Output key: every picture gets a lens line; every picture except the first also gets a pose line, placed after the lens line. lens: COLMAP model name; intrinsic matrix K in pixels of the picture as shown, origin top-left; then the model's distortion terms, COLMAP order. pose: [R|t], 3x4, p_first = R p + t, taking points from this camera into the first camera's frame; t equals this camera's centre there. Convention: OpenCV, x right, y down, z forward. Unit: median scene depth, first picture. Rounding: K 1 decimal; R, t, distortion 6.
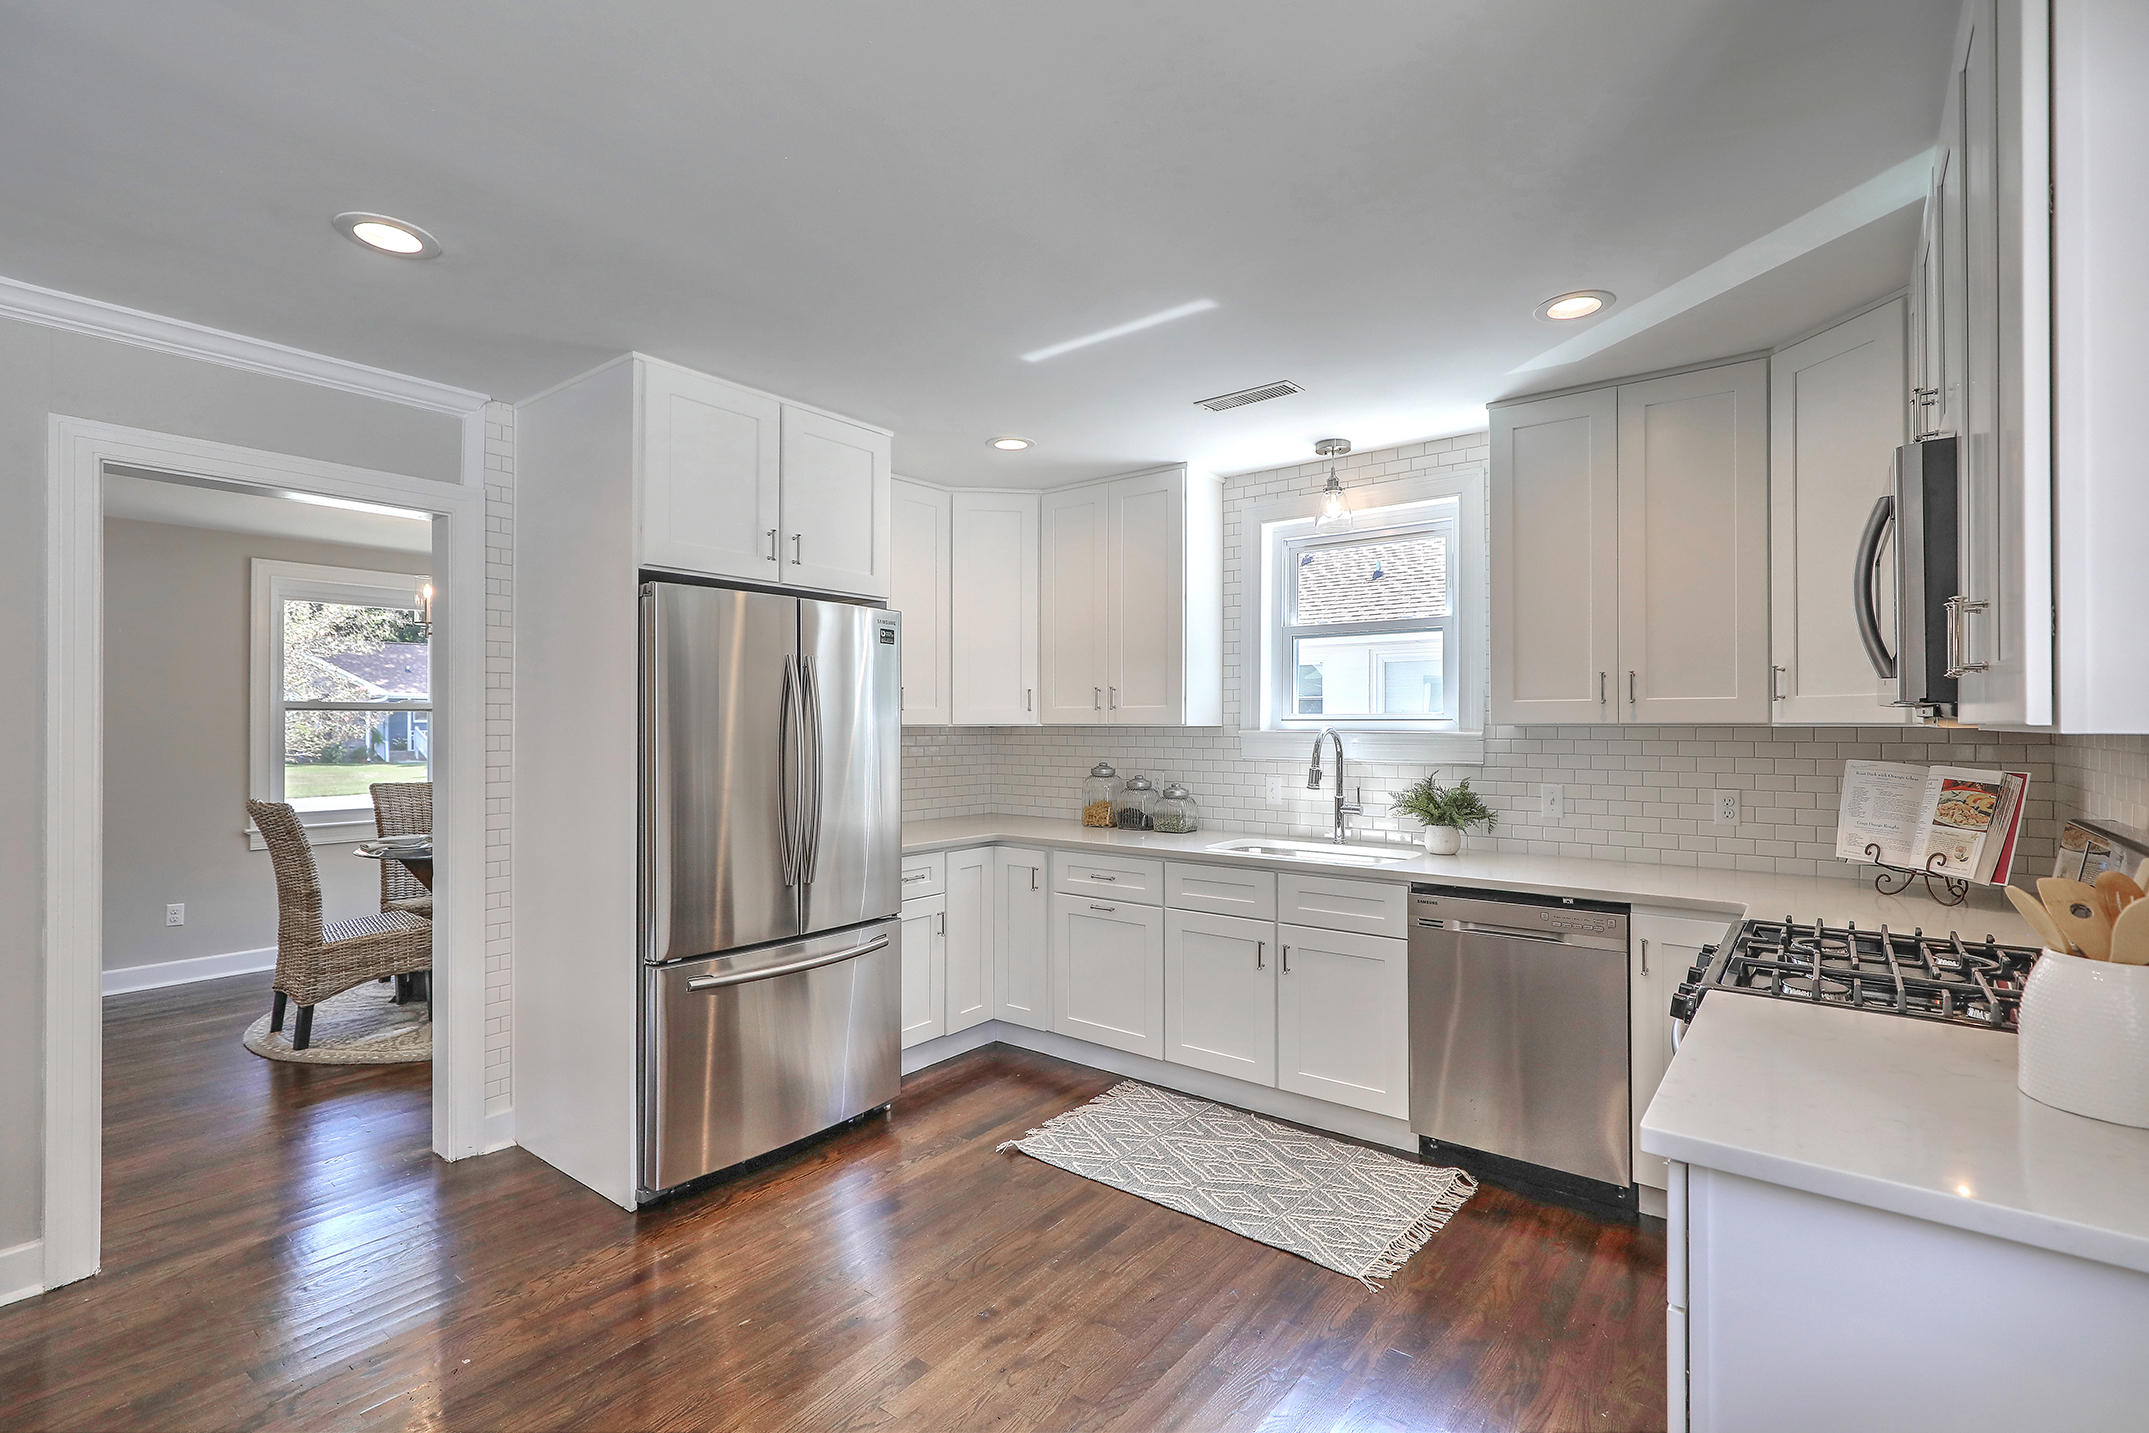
lens RADIAL K [[967.4, 0, 1036.3], [0, 967.4, 715.8], [0, 0, 1]] dist [0.000200, -0.000168]
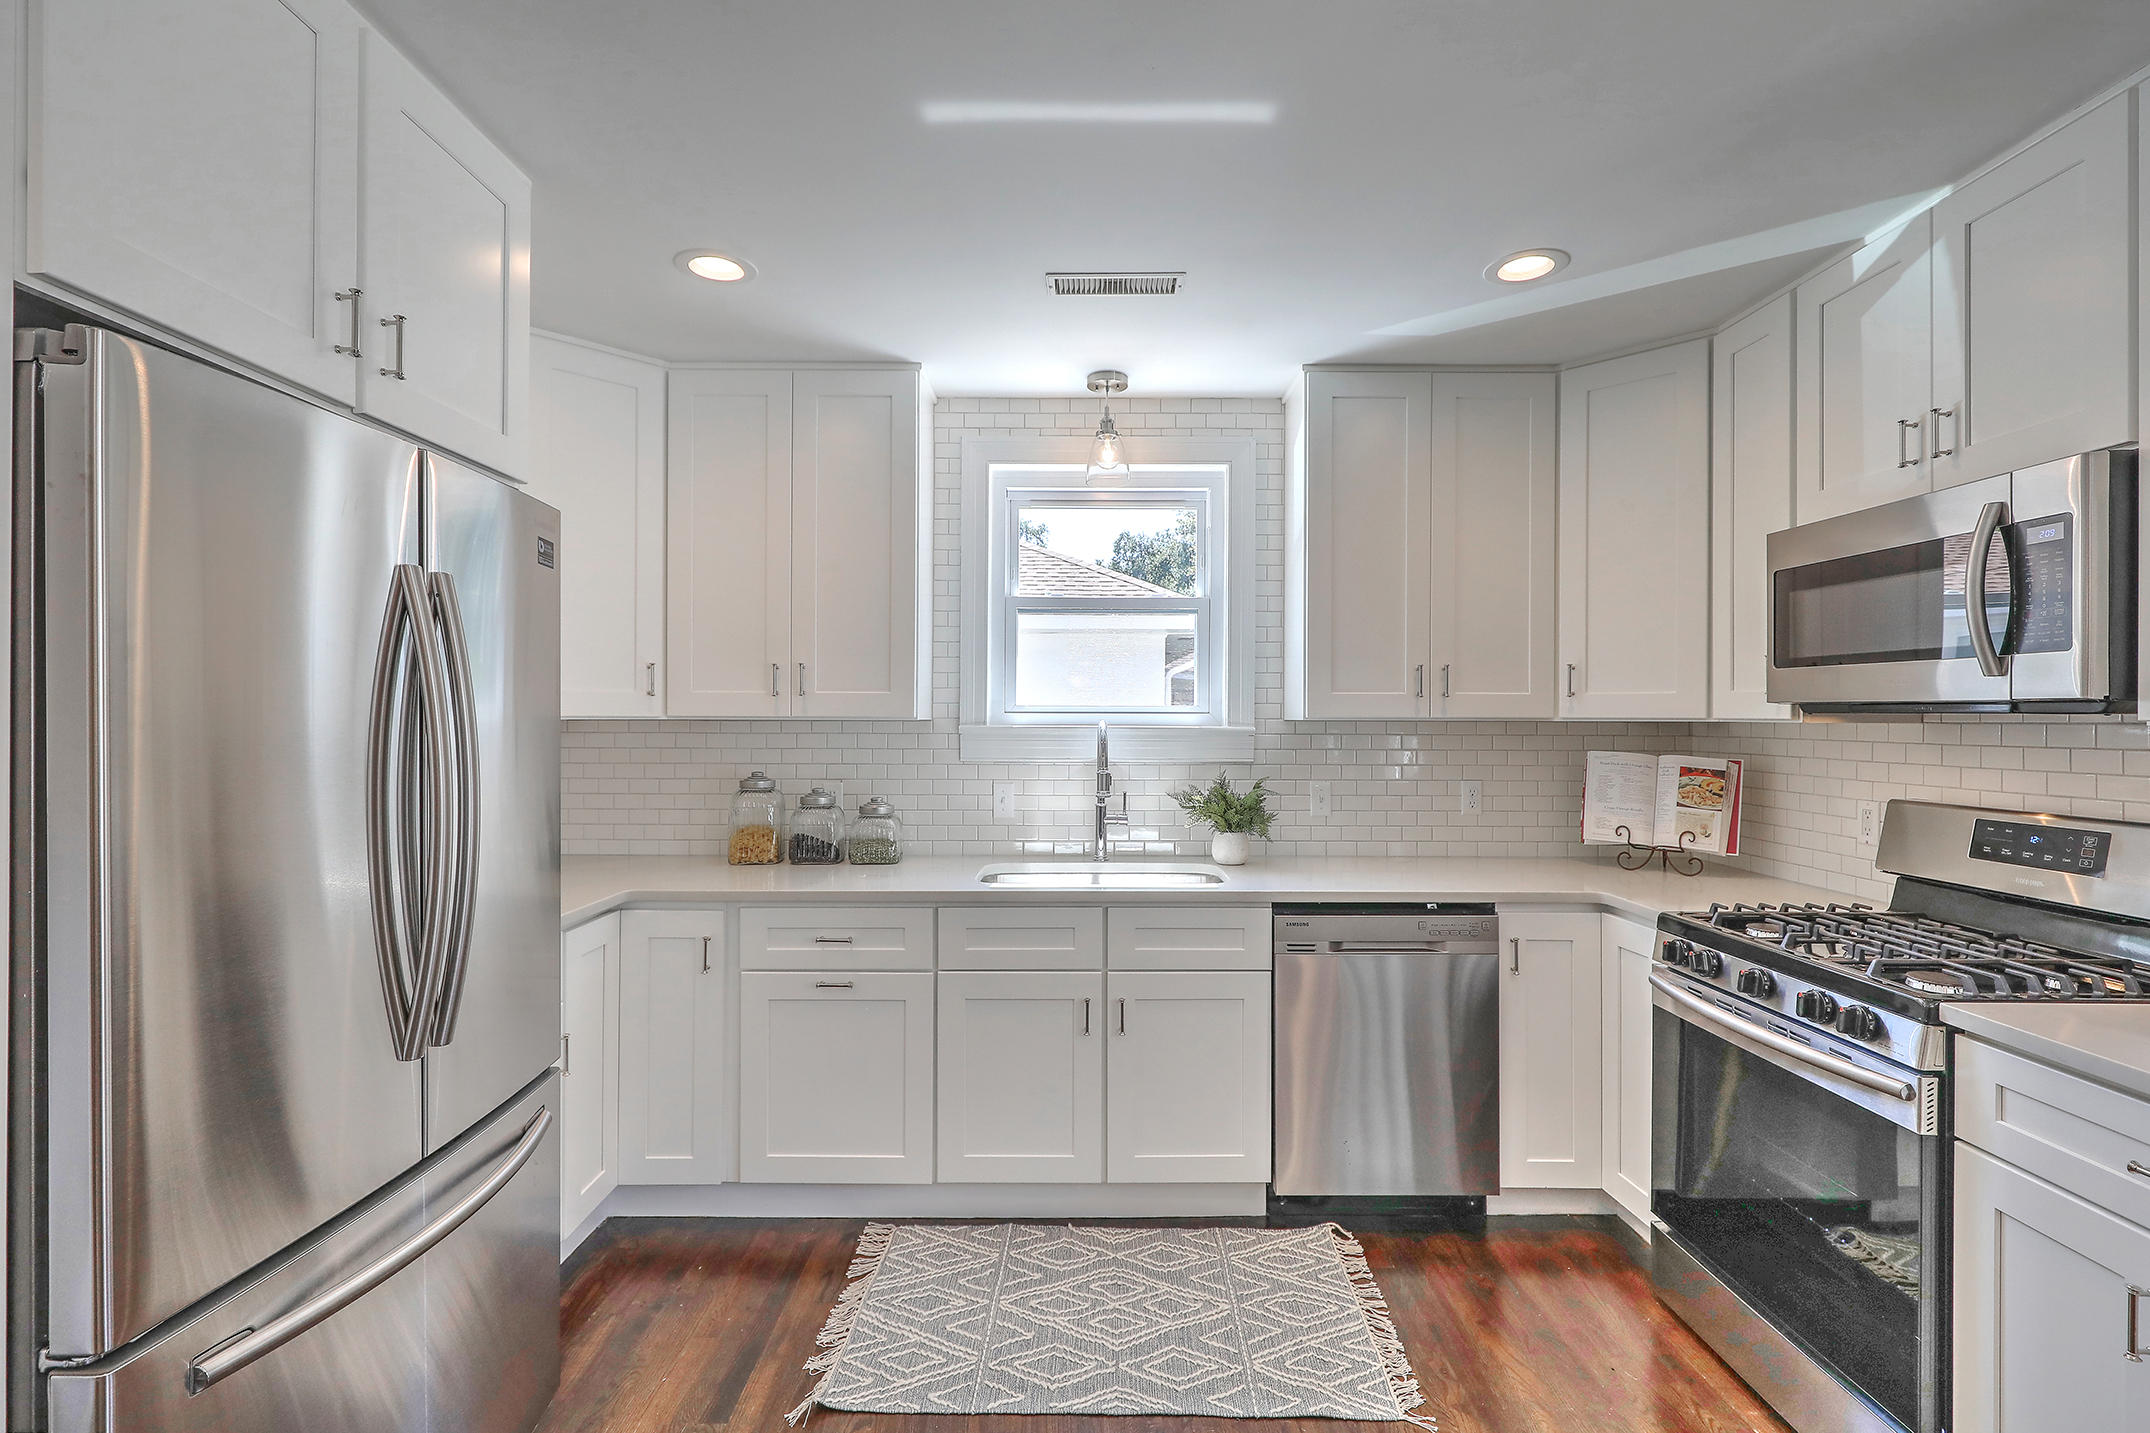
lens RADIAL K [[1015.2, 0, 1085.5], [0, 1015.2, 716.4], [0, 0, 1]] dist [-0.000247, -0.000156]
pose [[0.776478, 0.003273, 0.630135, -0.273646], [-0.008313, 0.999953, 0.005050, 0.003640], [-0.630089, -0.009159, 0.776469, 0.365101]]
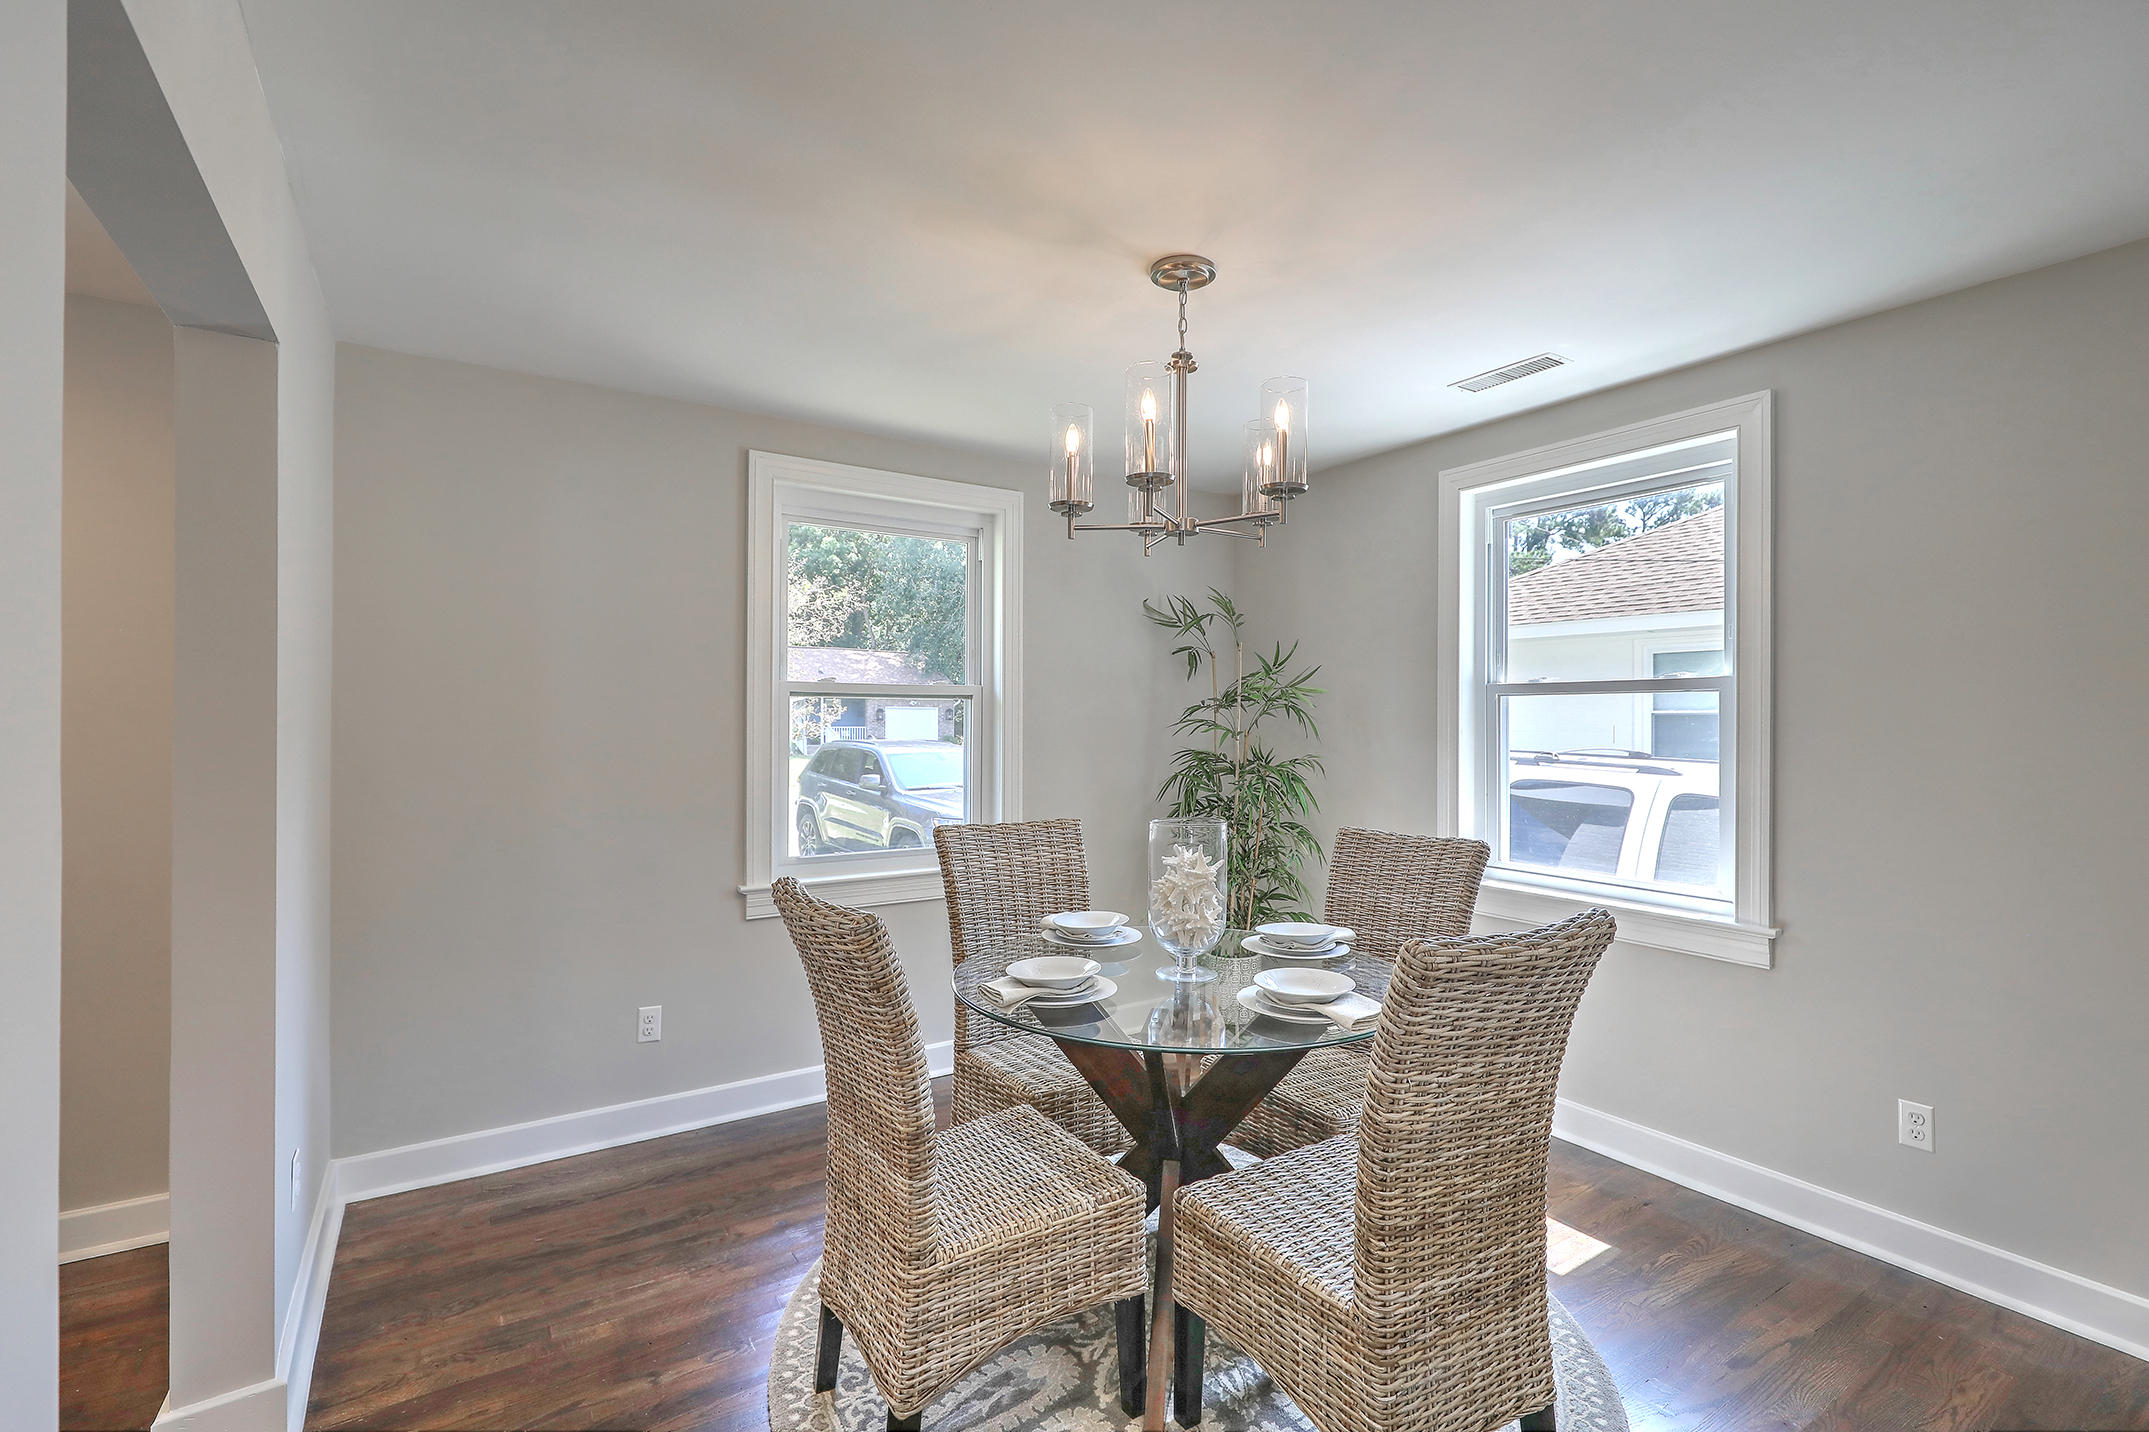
lens RADIAL K [[967.4, 0, 1036.3], [0, 967.4, 715.3], [0, 0, 1]] dist [0.000200, -0.000168]
pose [[0.939760, 0.003903, -0.341814, -0.680415], [-0.002793, 0.999989, 0.003740, 0.006528], [0.341825, -0.002560, 0.939760, 0.766162]]
